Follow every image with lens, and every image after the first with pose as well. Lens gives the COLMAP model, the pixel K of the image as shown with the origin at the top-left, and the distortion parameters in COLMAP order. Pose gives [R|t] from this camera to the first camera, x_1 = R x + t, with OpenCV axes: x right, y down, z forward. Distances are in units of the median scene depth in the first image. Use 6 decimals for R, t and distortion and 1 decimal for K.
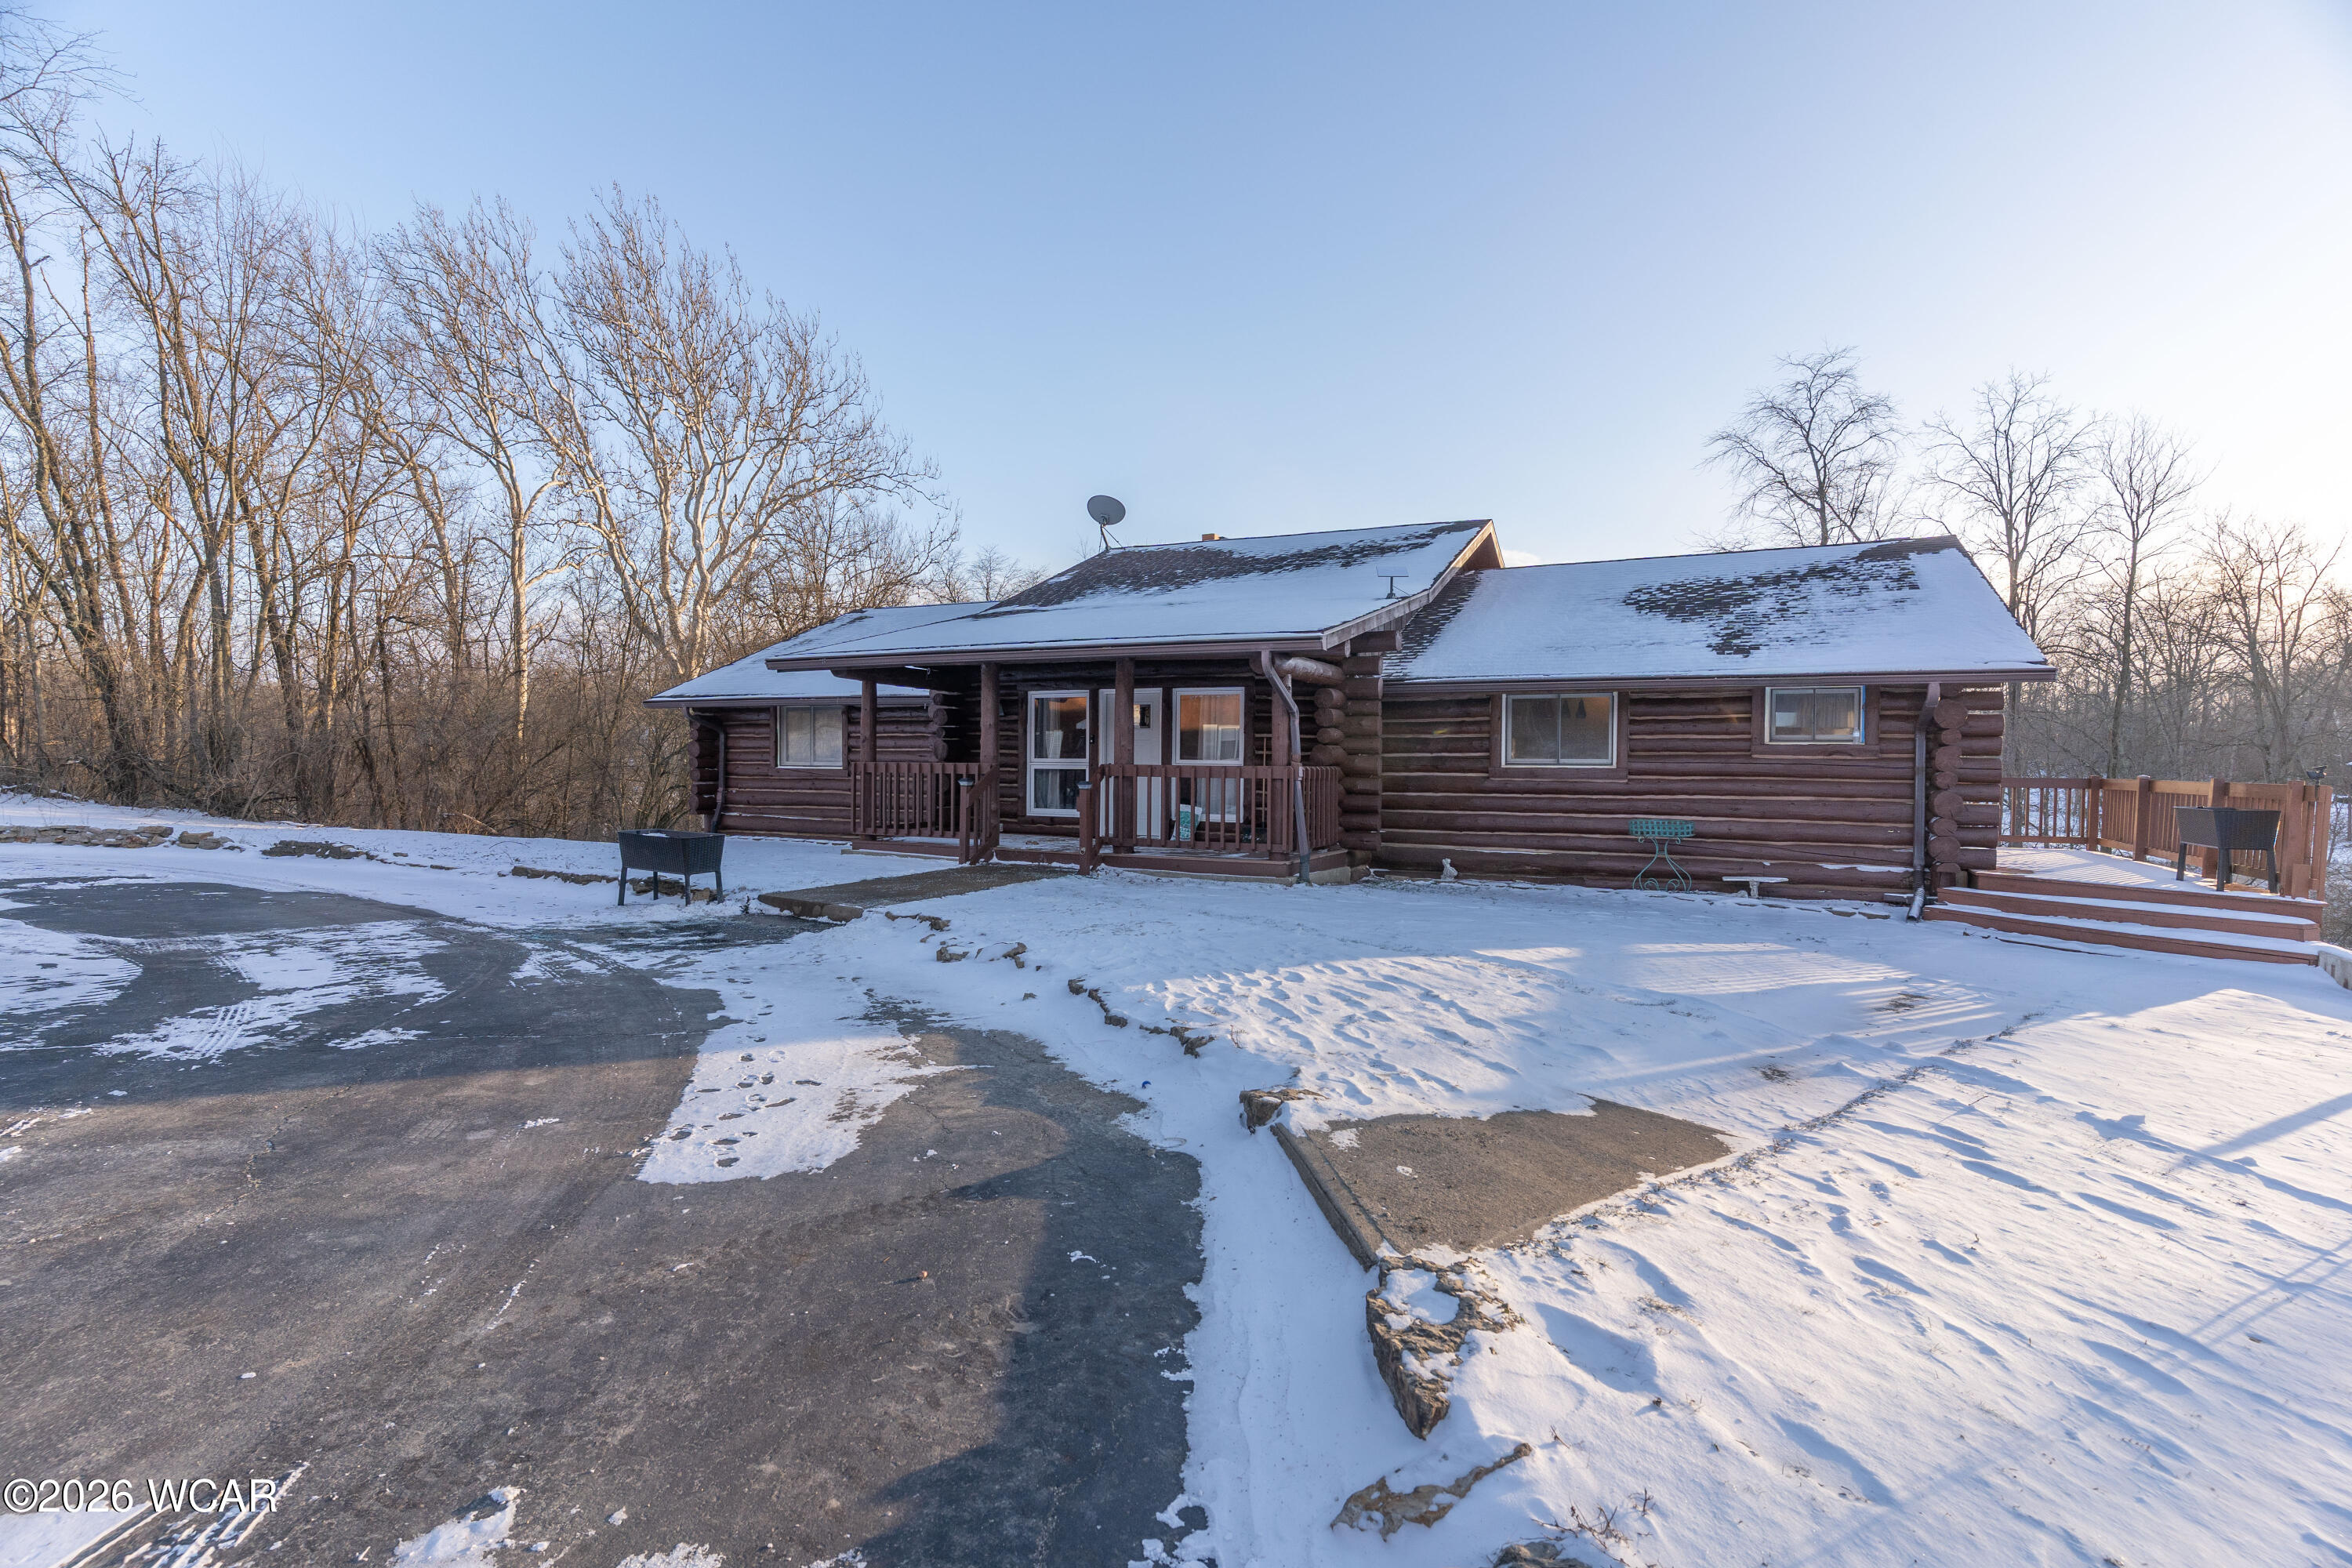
lens RADIAL K [[1124.5, 0, 1174.2], [0, 1124.5, 779.9], [0, 0, 1]] dist [0.002129, -0.000246]
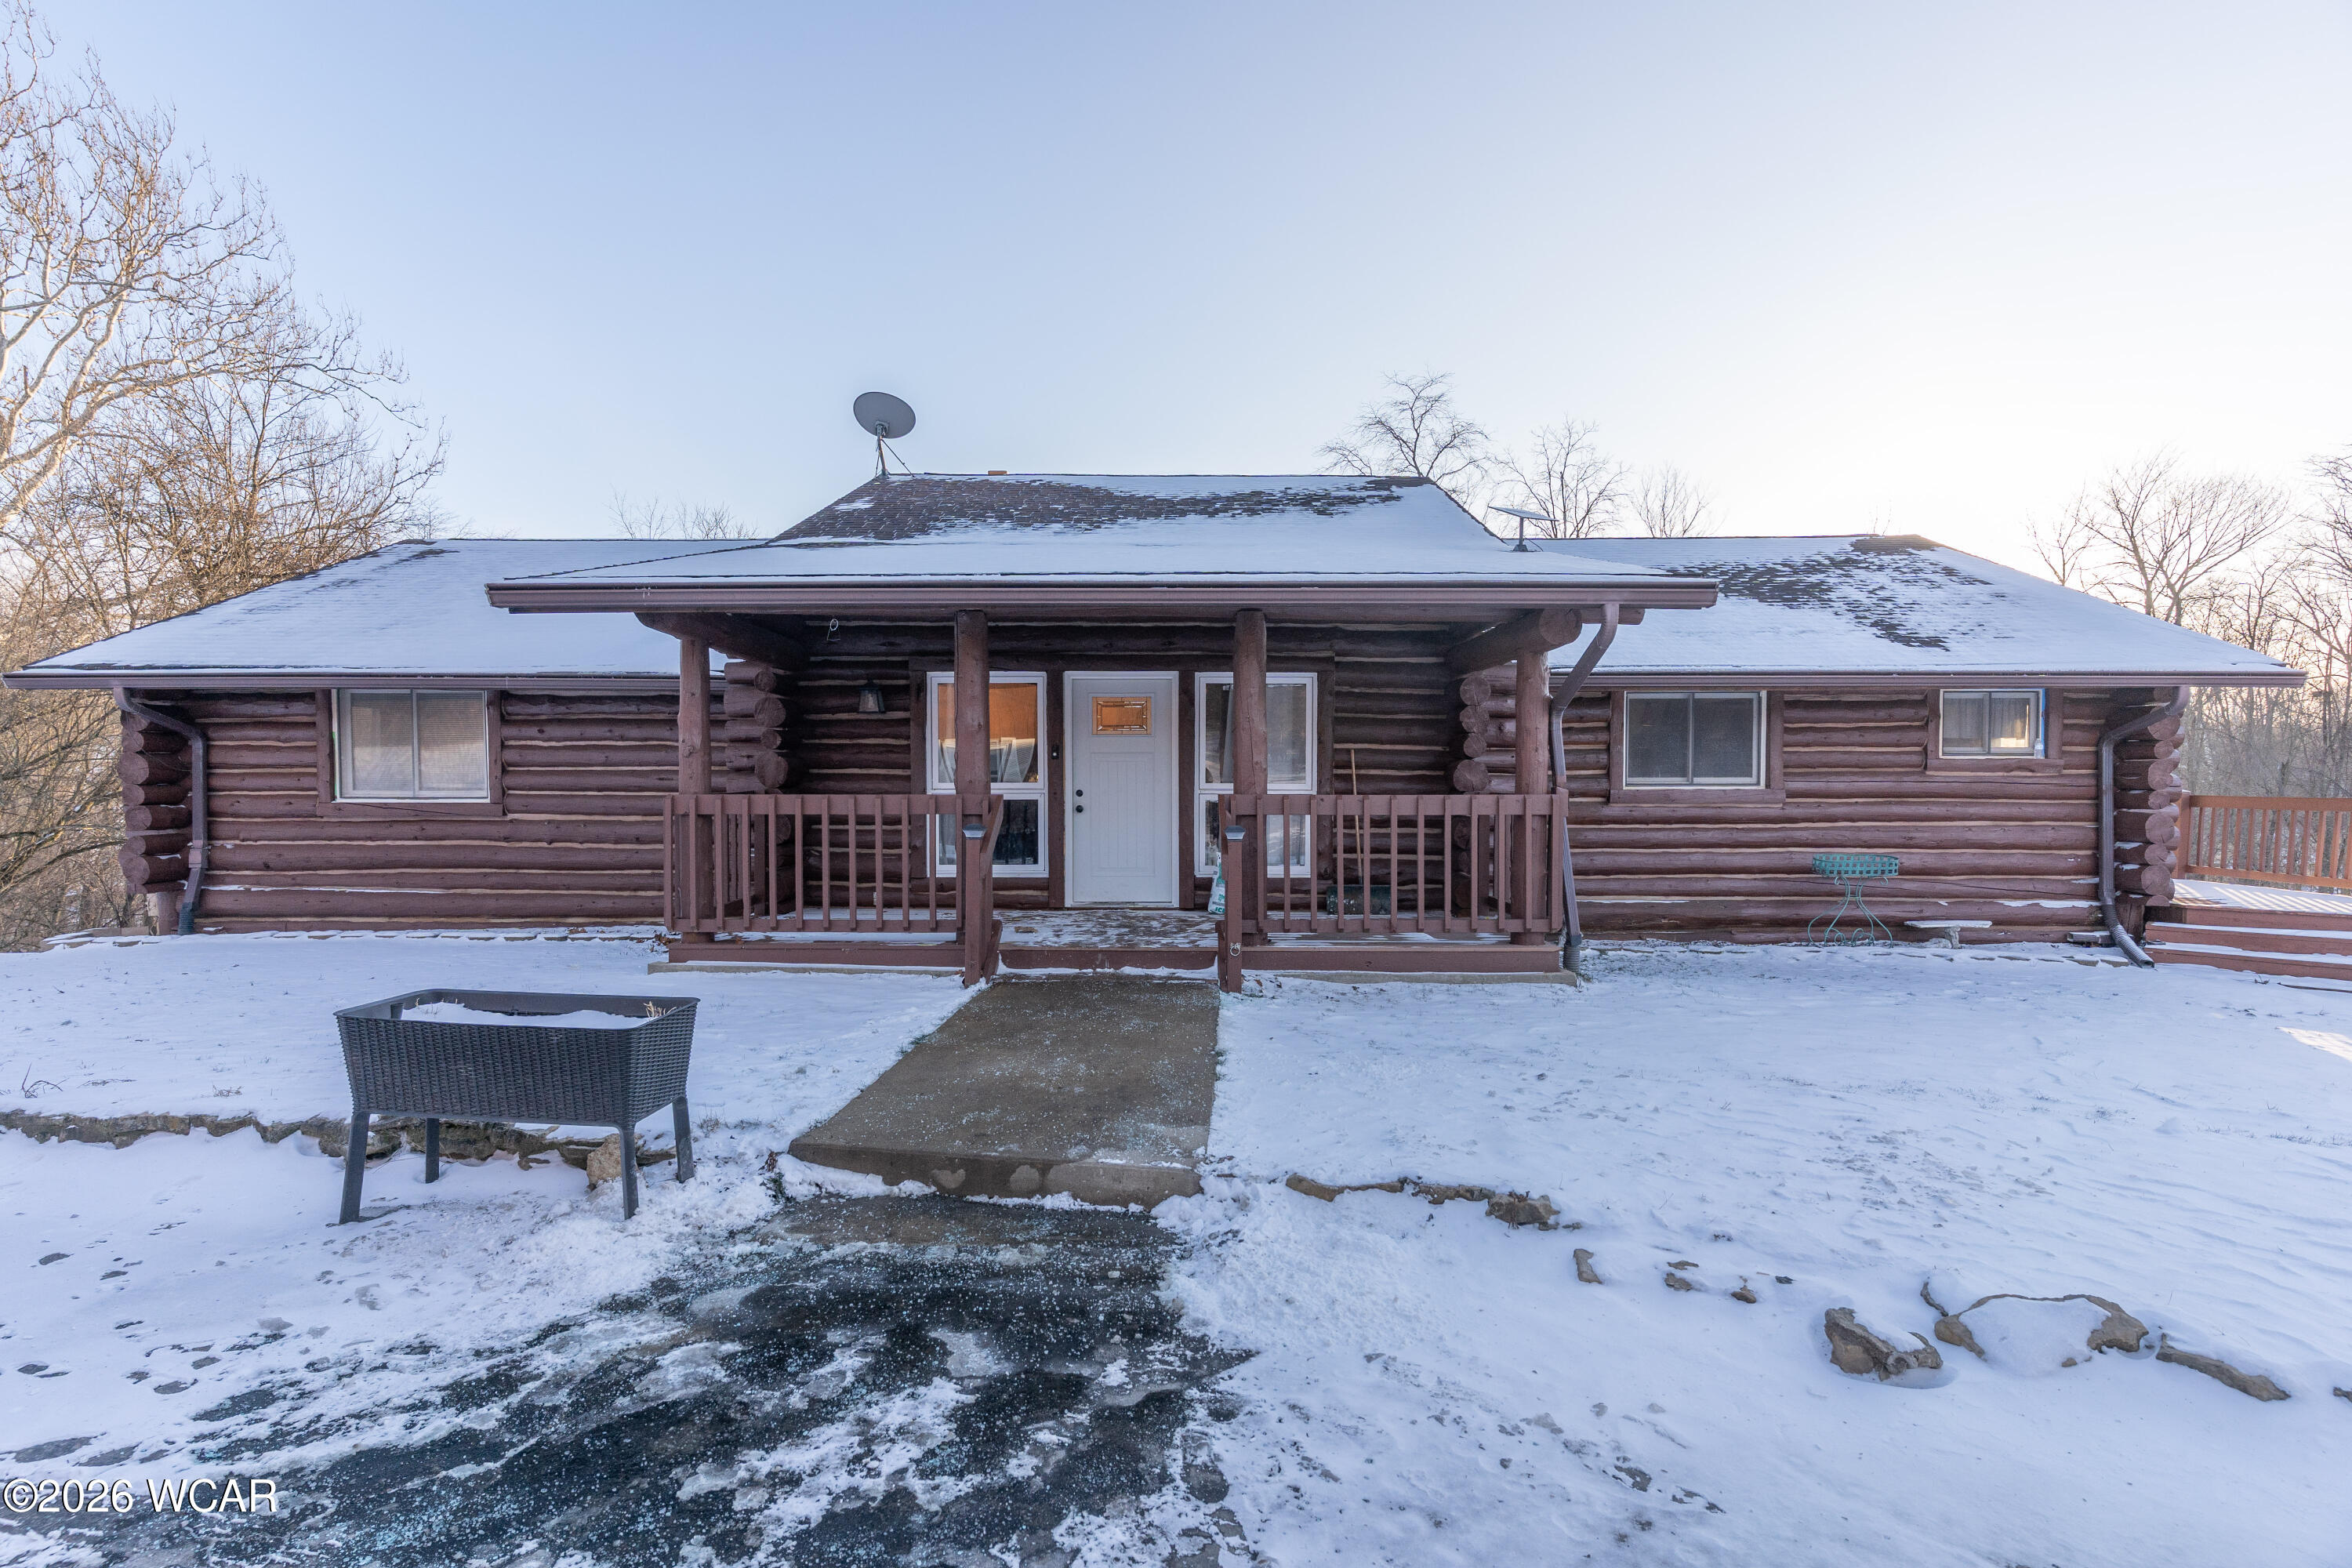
lens RADIAL K [[1169.8, 0, 1193.6], [0, 1169.8, 823.1], [0, 0, 1]] dist [-0.000042, 0.000419]
pose [[0.903431, -0.024855, 0.428012, -0.301483], [0.014200, 0.999505, 0.028069, -0.014638], [-0.428498, -0.019281, 0.903337, 0.413238]]
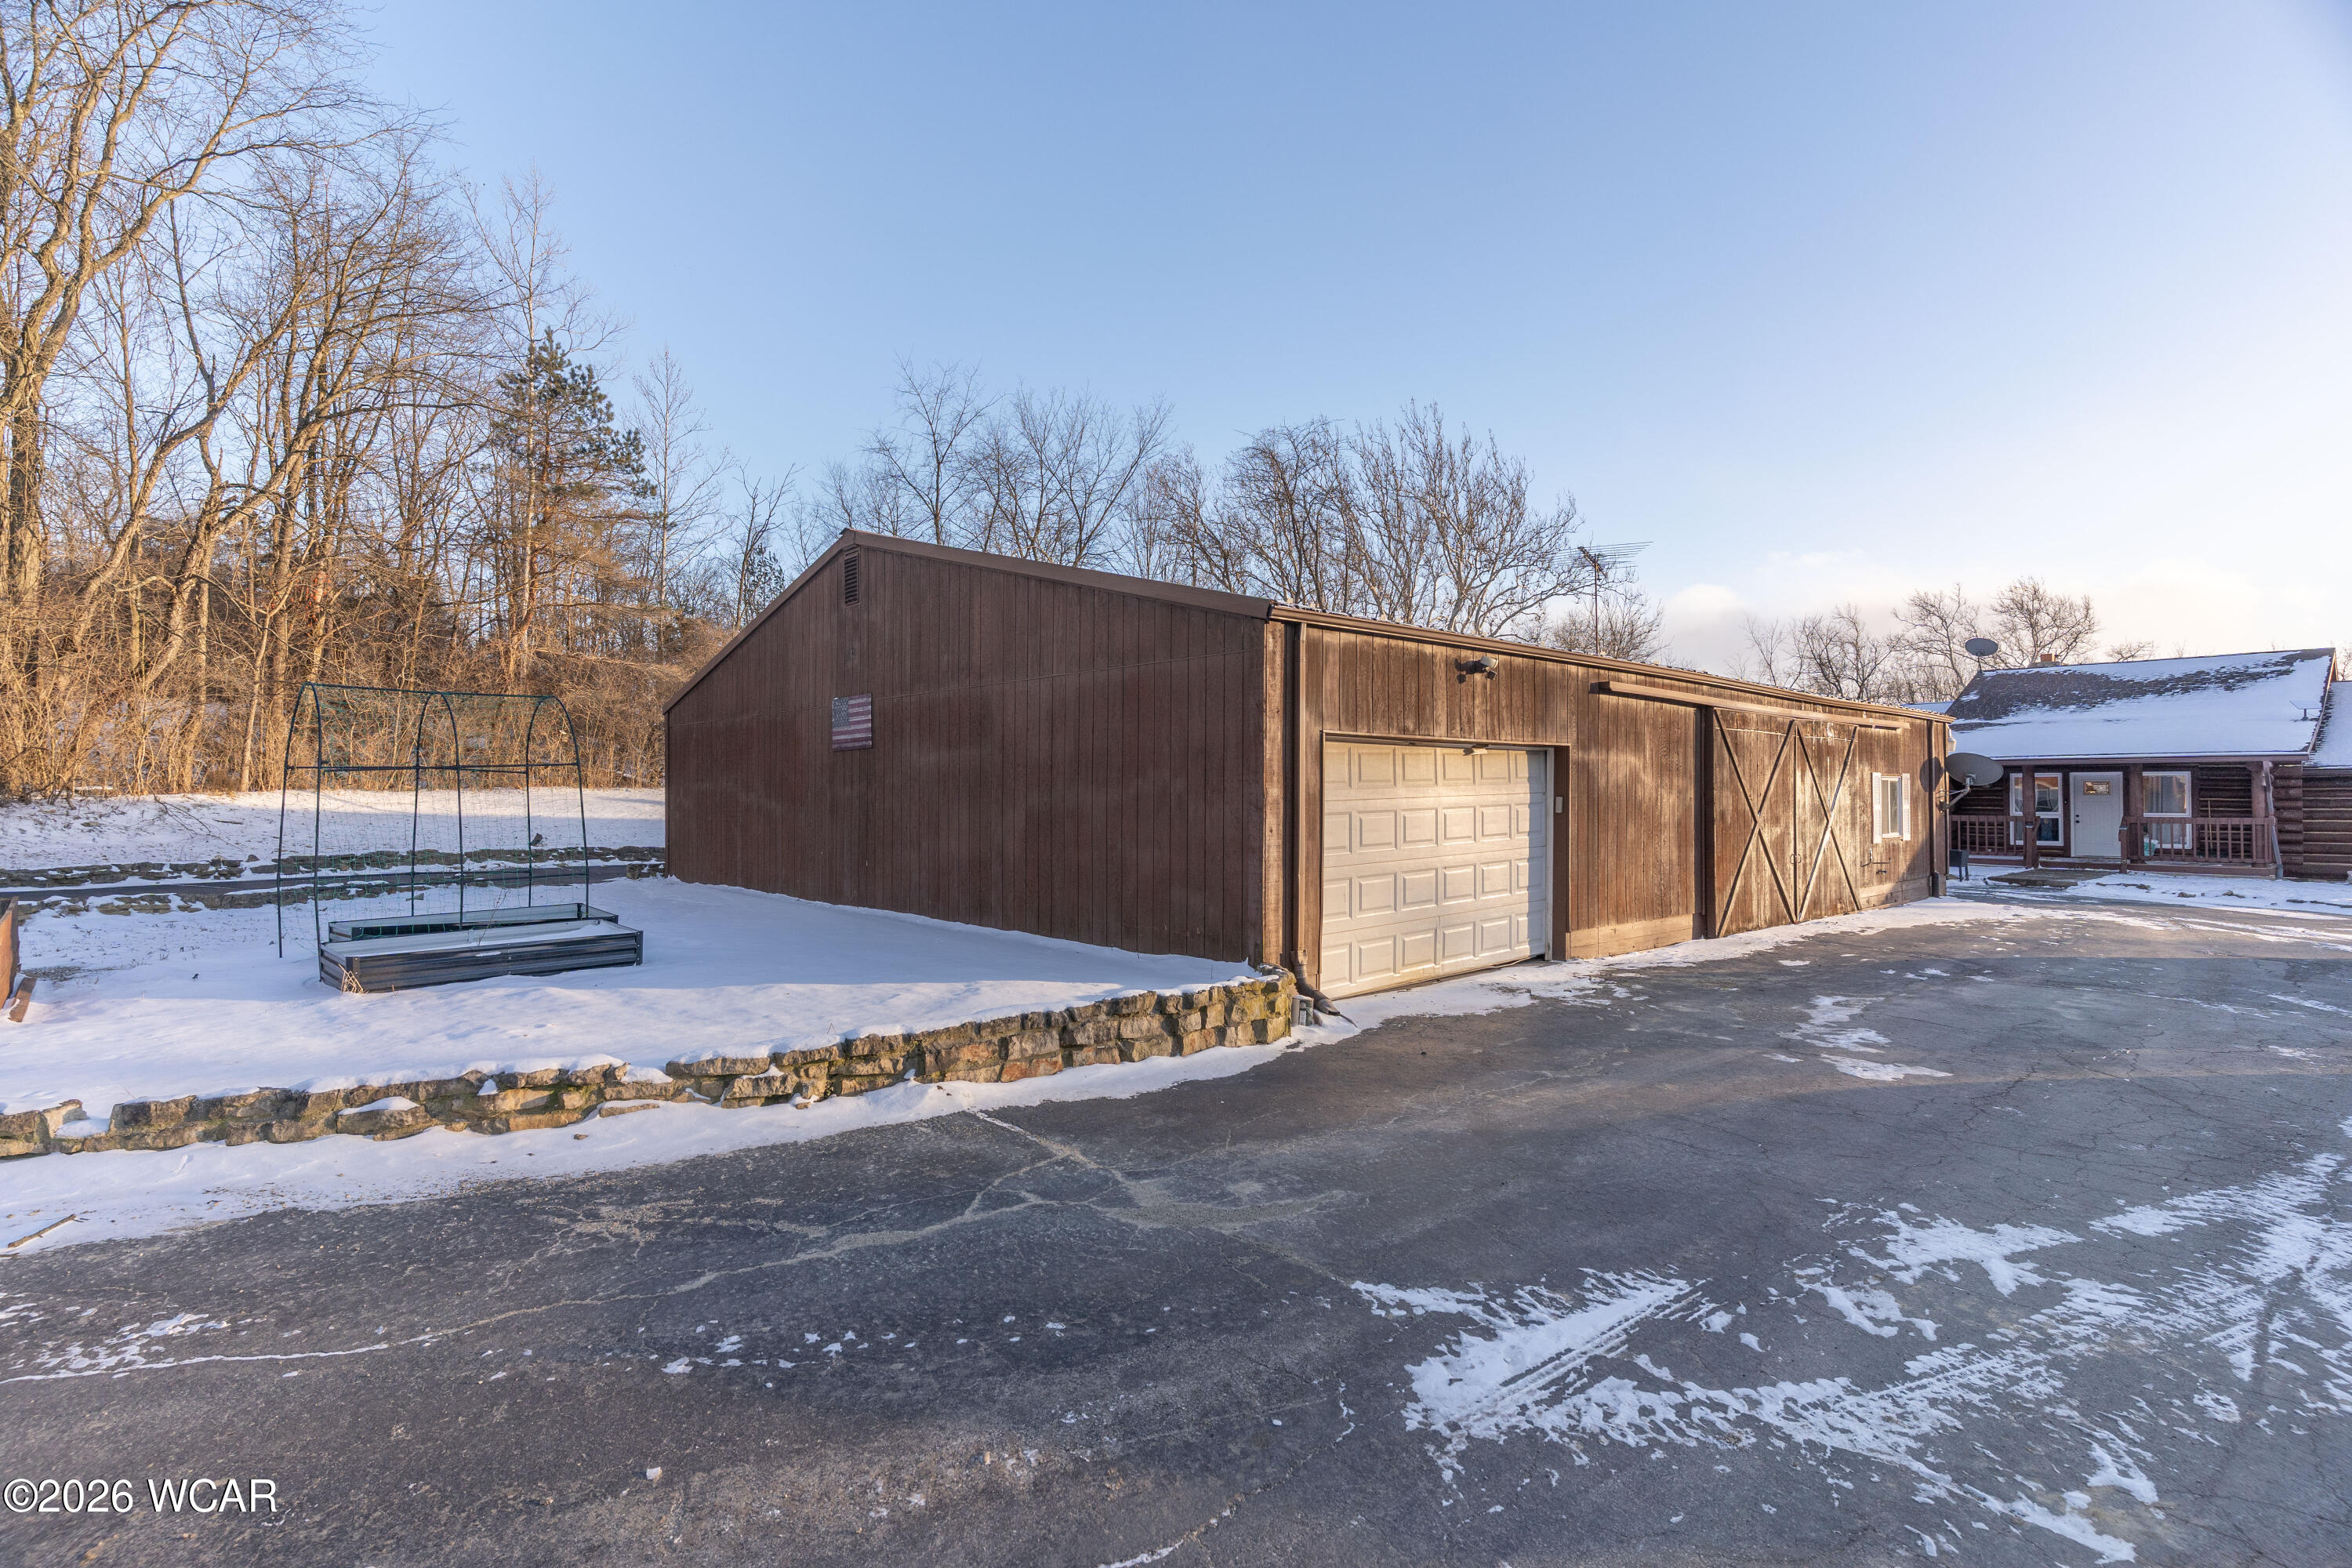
lens RADIAL K [[1094.0, 0, 1176.0], [0, 1094.0, 784.0], [0, 0, 1]] dist [0.000696, -0.000291]
pose [[0.918036, -0.015098, -0.396210, -0.725269], [0.003441, 0.999541, -0.030115, -0.016498], [0.396483, 0.026284, 0.917666, -1.218515]]
